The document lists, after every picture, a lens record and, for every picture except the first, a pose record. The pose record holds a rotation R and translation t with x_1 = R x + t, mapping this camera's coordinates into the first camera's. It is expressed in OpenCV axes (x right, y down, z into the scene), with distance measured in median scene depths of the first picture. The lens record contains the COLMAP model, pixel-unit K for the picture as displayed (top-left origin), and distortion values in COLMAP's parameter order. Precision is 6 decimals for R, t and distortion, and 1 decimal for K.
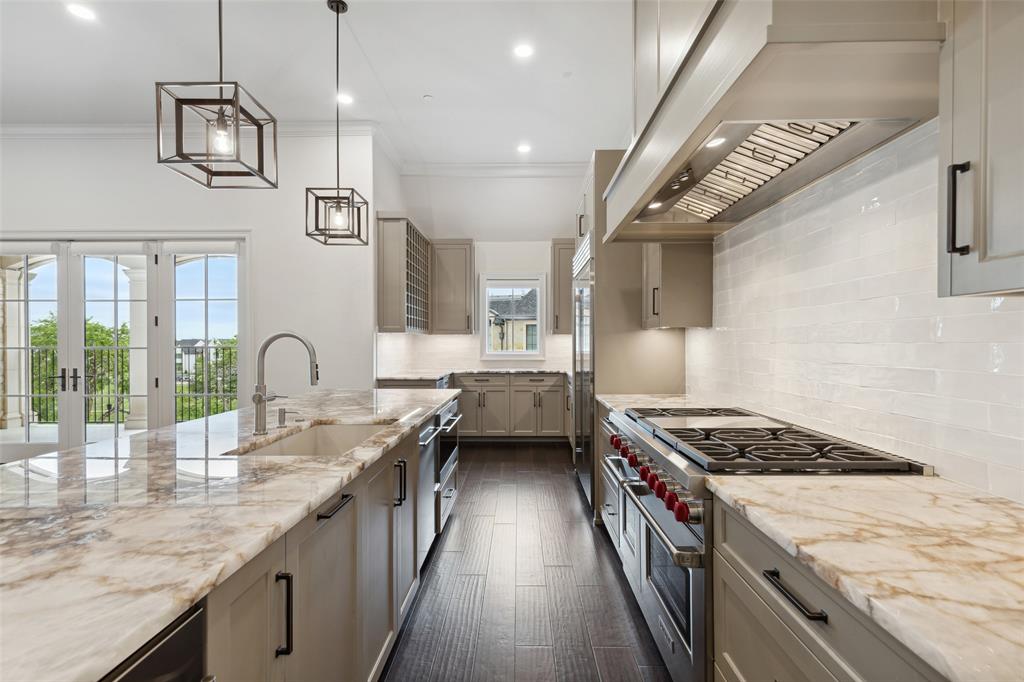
lens RADIAL K [[472.3, 0, 513.6], [0, 472.3, 340.6], [0, 0, 1]] dist [0.003101, -0.000046]
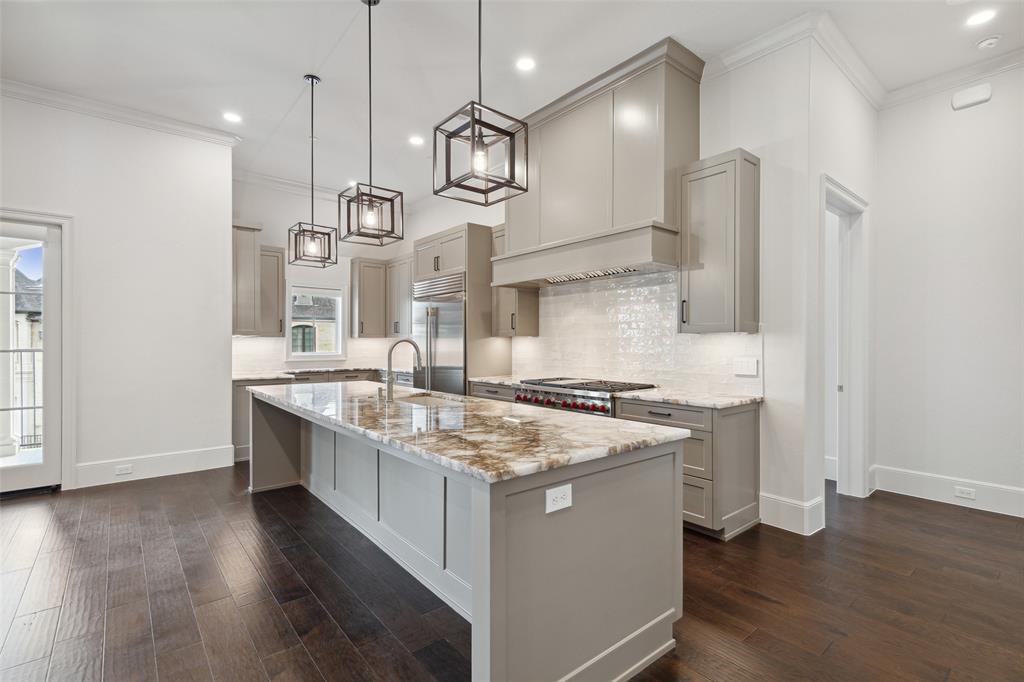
lens RADIAL K [[472.3, 0, 514.7], [0, 472.3, 344.2], [0, 0, 1]] dist [0.003101, -0.000046]
pose [[0.759716, 0.001709, 0.650253, -0.521612], [-0.003265, 0.999994, 0.001187, -0.000467], [-0.650247, -0.003025, 0.759717, -0.210818]]
